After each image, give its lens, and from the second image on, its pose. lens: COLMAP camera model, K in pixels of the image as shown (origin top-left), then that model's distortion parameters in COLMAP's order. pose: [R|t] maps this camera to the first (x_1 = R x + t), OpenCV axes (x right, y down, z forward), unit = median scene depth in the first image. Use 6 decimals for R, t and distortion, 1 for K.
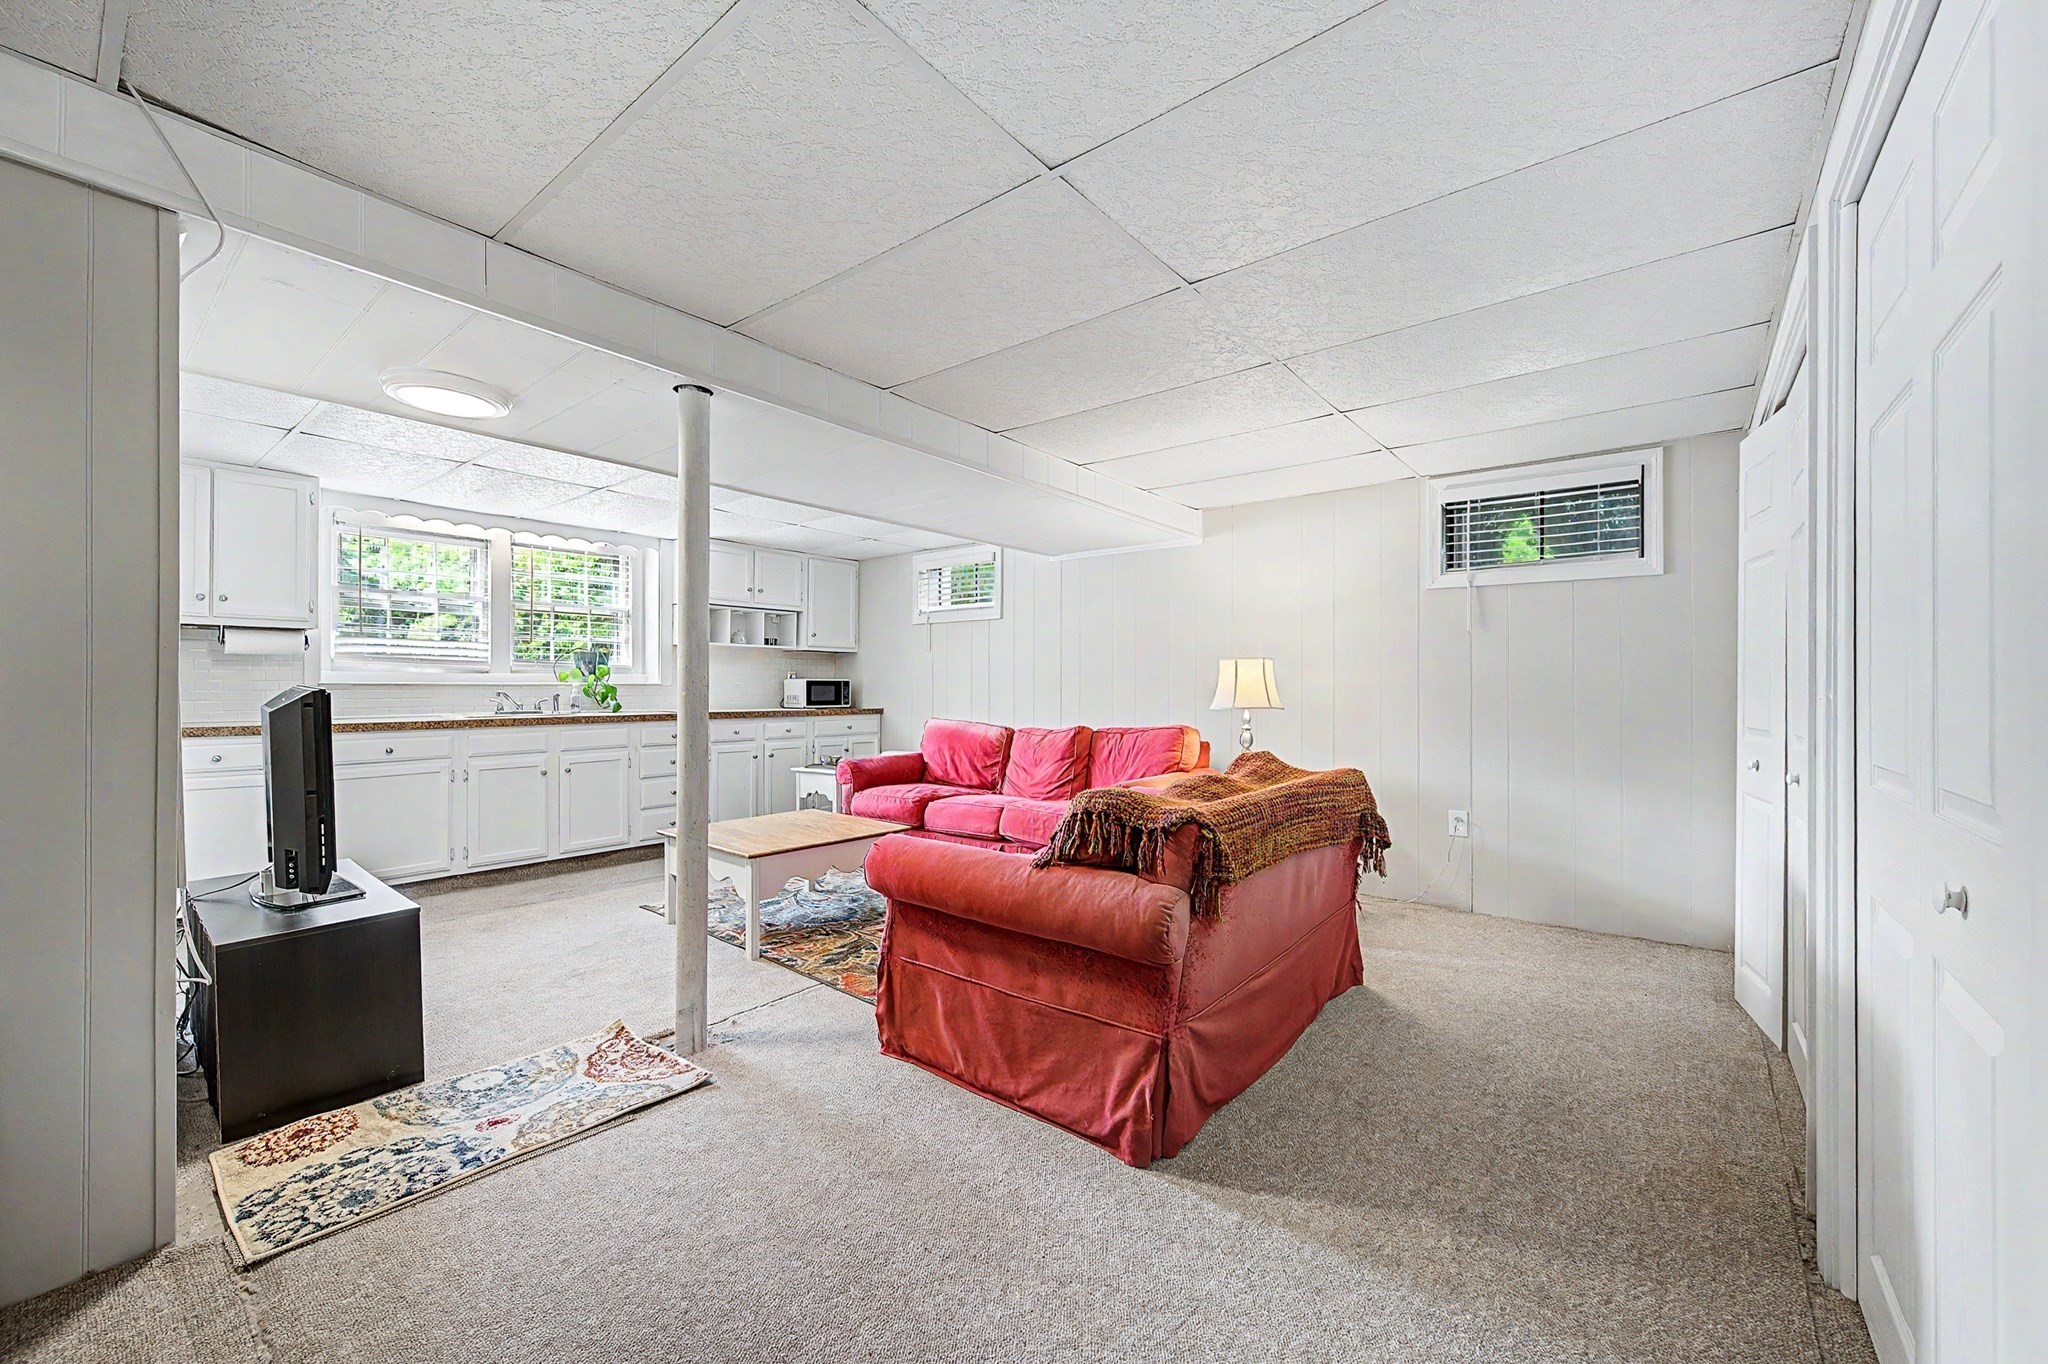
lens RADIAL K [[803.3, 0, 1019.9], [0, 803.3, 686.3], [0, 0, 1]] dist [-0.015260, -0.000123]
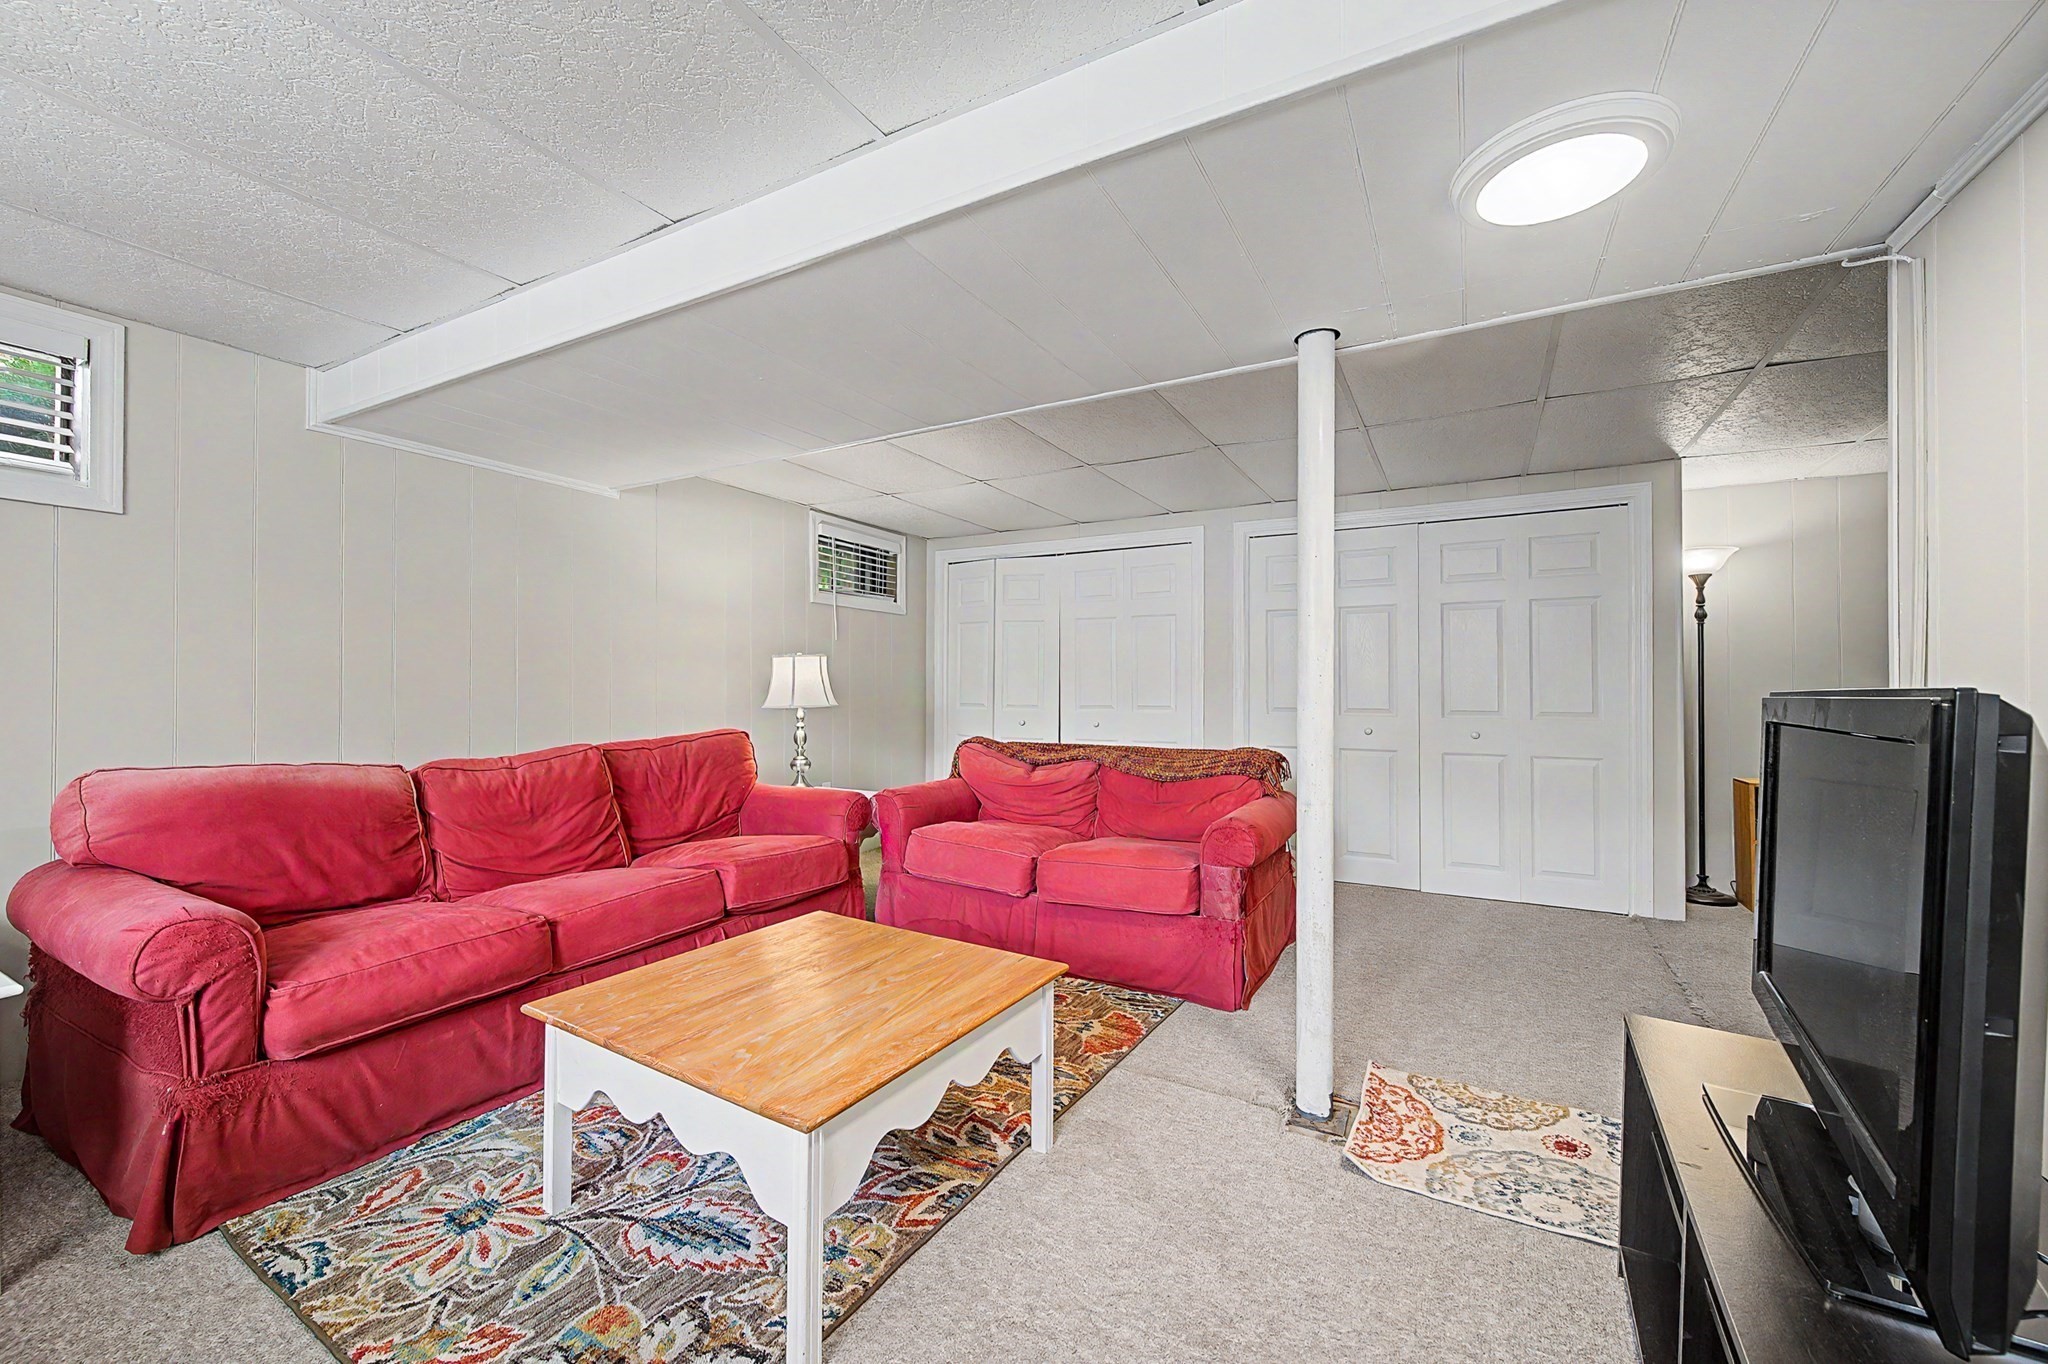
lens RADIAL K [[803.3, 0, 1025.3], [0, 803.3, 681.9], [0, 0, 1]] dist [-0.015260, -0.000123]
pose [[-0.175924, -0.001445, 0.984403, -0.868605], [-0.005085, 0.999987, 0.000559, -0.005167], [-0.984391, -0.004907, -0.175929, 1.061051]]
